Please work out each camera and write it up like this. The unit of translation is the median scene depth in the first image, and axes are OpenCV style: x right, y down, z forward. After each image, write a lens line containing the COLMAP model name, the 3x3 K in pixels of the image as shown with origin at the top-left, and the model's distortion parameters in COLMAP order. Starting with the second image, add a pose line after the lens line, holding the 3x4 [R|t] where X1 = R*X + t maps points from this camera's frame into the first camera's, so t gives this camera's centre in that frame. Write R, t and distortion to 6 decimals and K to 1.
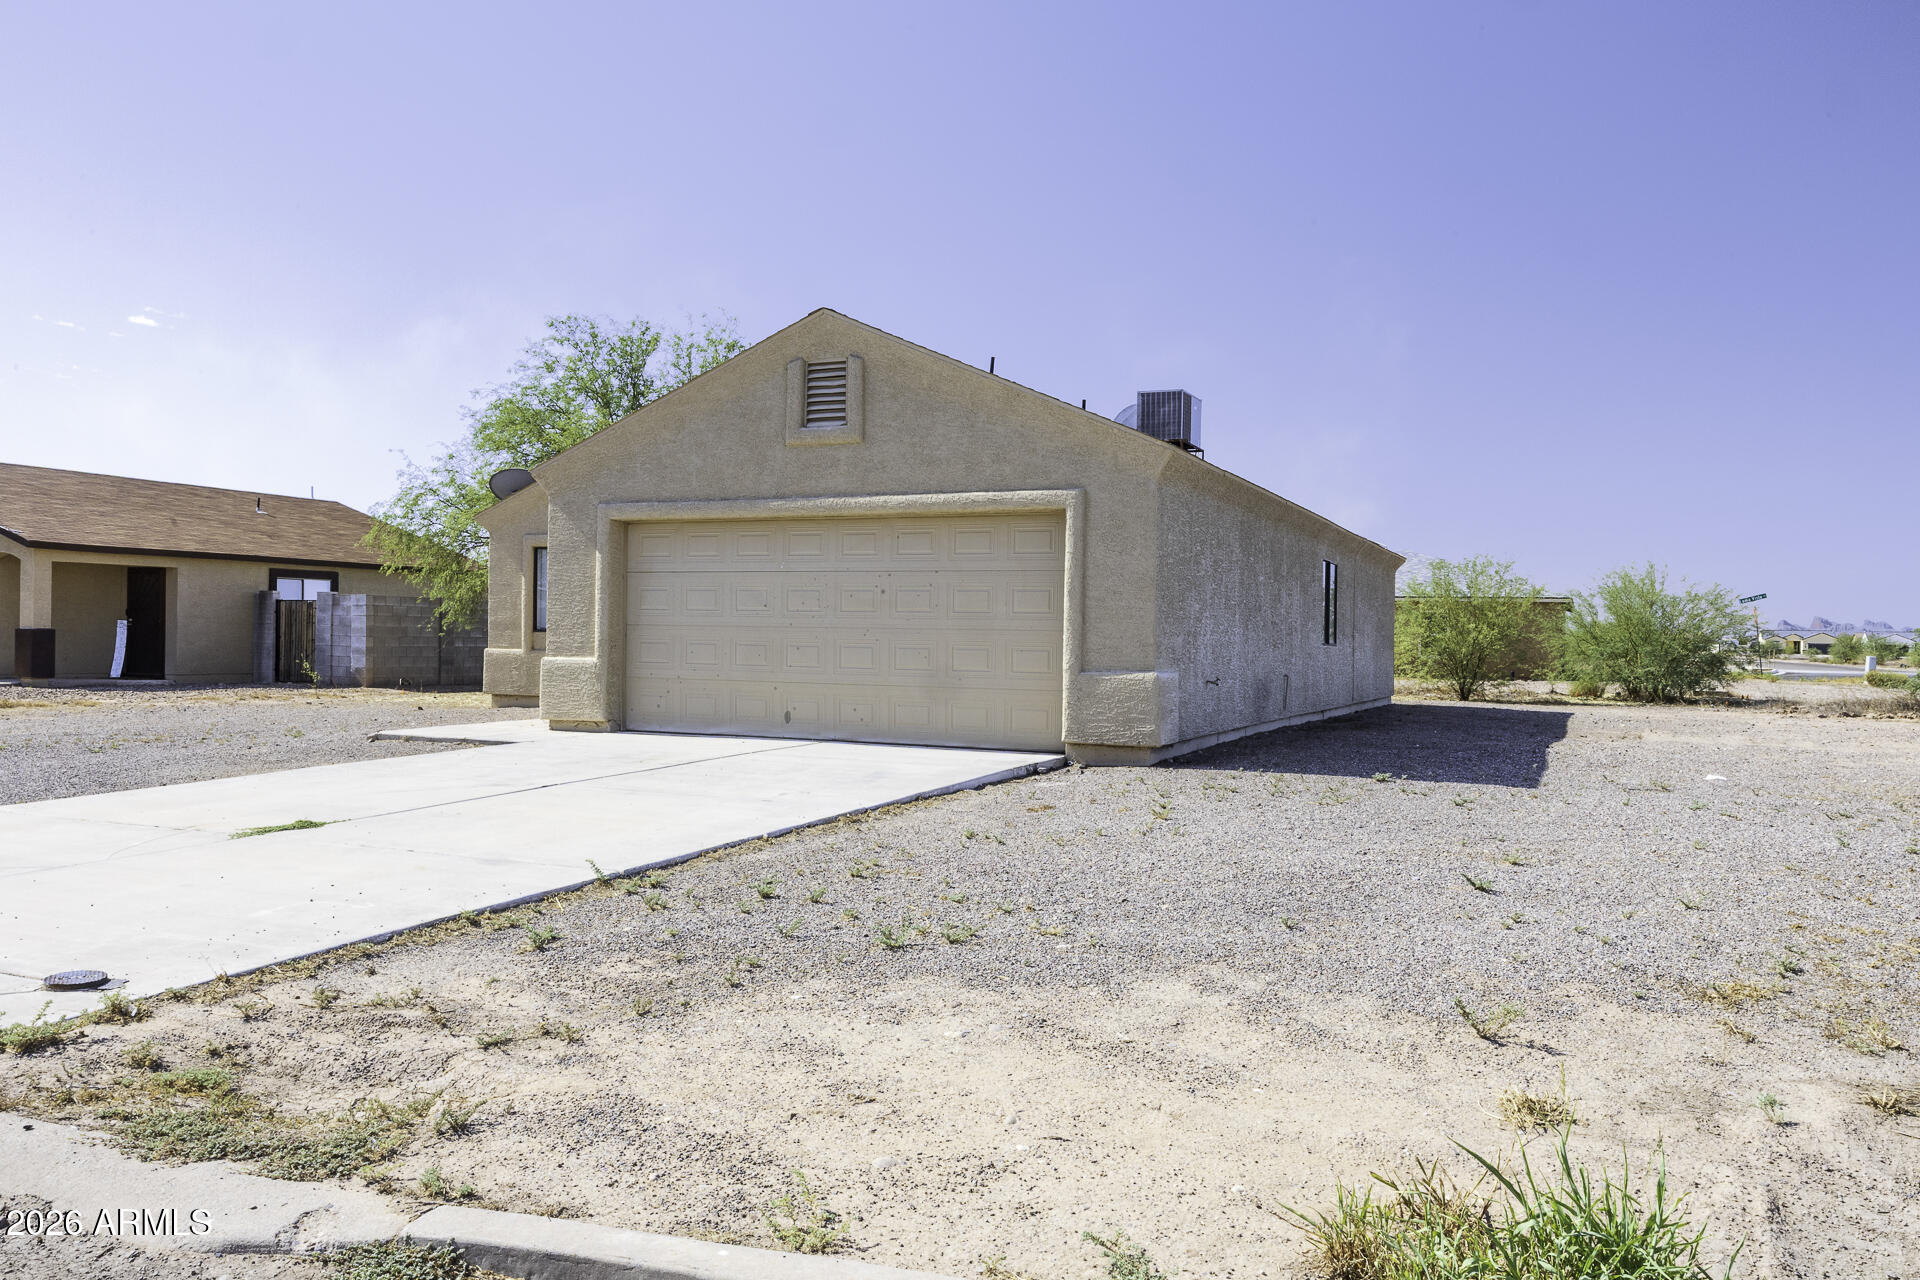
lens RADIAL K [[1417.8, 0, 958.3], [0, 1417.8, 636.4], [0, 0, 1]] dist [-0.004846, 0.000731]
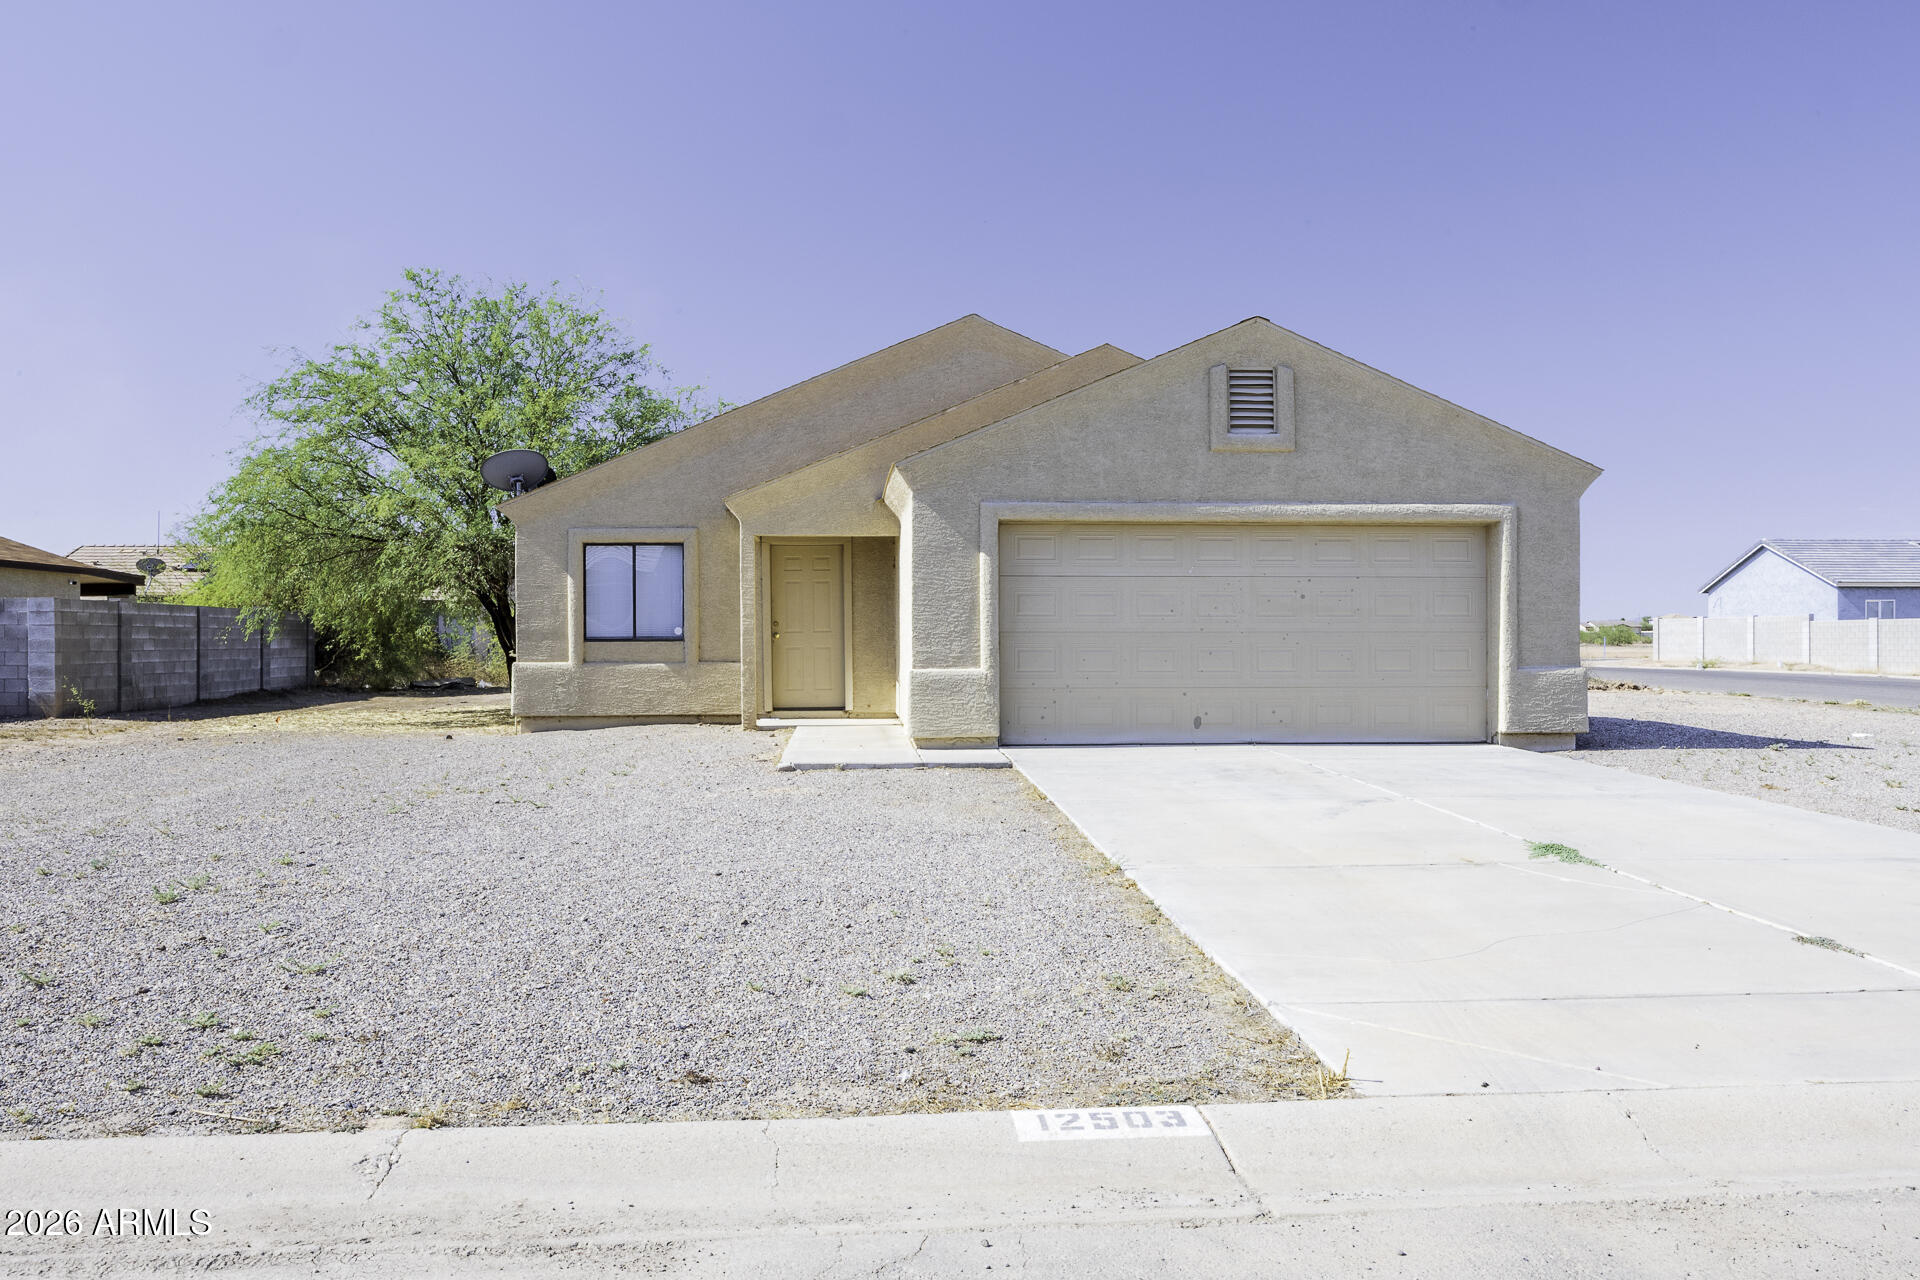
lens RADIAL K [[1417.8, 0, 961.4], [0, 1417.8, 641.1], [0, 0, 1]] dist [-0.004846, 0.000731]
pose [[0.885548, -0.017000, 0.464237, -0.745247], [0.014863, 0.999855, 0.008263, -0.011158], [-0.464310, -0.000418, 0.885673, 0.198329]]
